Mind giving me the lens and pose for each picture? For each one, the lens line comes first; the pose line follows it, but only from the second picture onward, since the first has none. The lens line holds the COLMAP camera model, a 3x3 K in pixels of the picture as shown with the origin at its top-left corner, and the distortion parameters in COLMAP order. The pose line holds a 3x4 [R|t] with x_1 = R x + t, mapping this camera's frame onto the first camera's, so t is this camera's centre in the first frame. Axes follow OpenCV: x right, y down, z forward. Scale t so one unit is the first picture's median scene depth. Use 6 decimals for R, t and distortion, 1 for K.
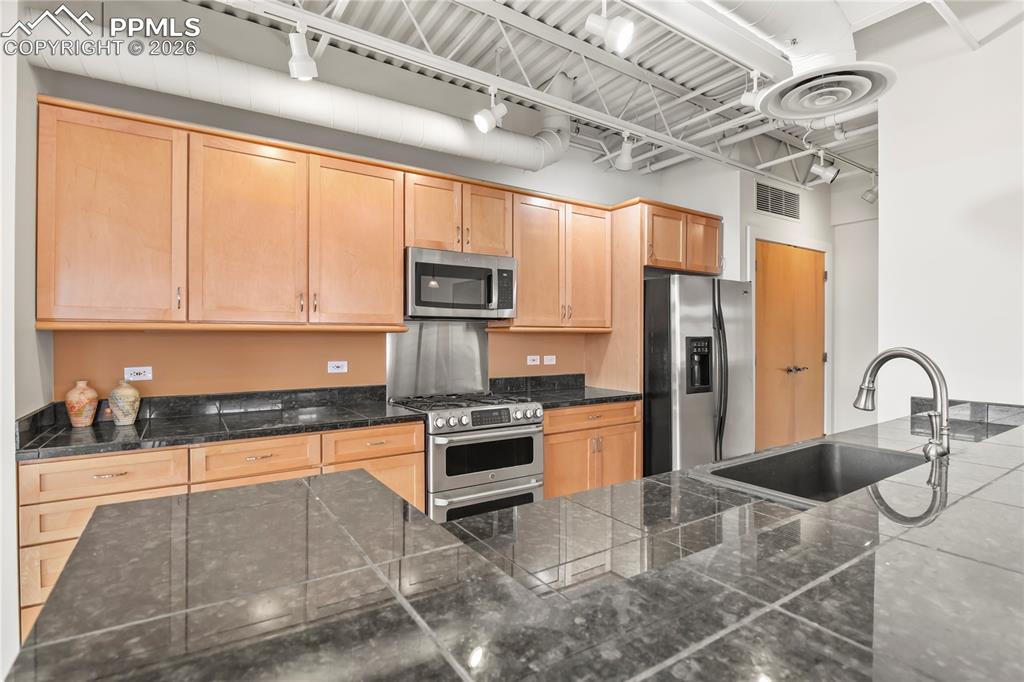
lens RADIAL K [[497.5, 0, 513.0], [0, 497.5, 339.1], [0, 0, 1]] dist [-0.008765, -0.003624]
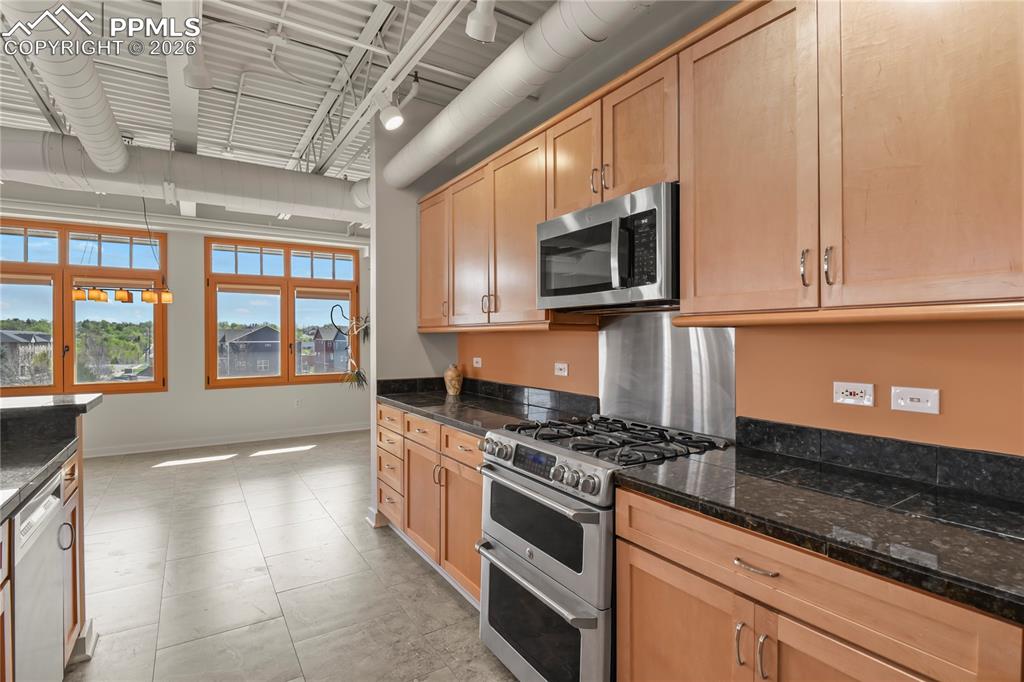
lens RADIAL K [[497.5, 0, 514.8], [0, 497.5, 338.4], [0, 0, 1]] dist [-0.008765, -0.003624]
pose [[-0.012955, 0.004477, -0.999906, 0.540252], [-0.000210, 0.999990, 0.004480, -0.004647], [0.999916, 0.000268, -0.012954, 0.890281]]
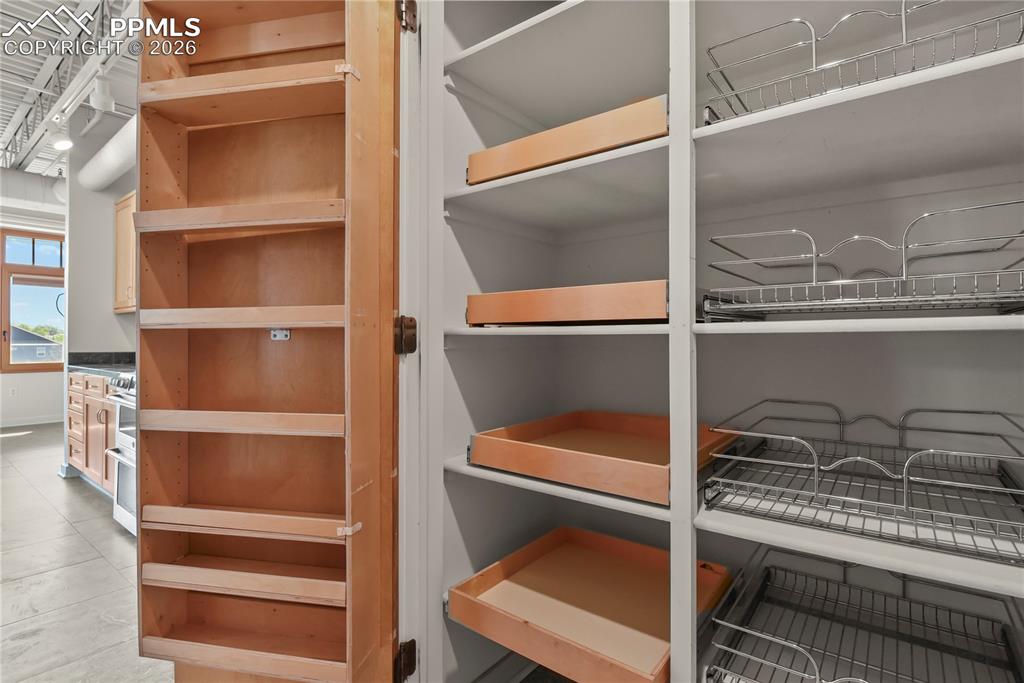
lens RADIAL K [[497.5, 0, 517.0], [0, 497.5, 336.3], [0, 0, 1]] dist [-0.008765, -0.003624]
pose [[0.315401, -0.006252, -0.948938, 1.027382], [-0.000528, 0.999977, -0.006764, 0.059313], [0.948958, 0.002634, 0.315391, 1.274723]]
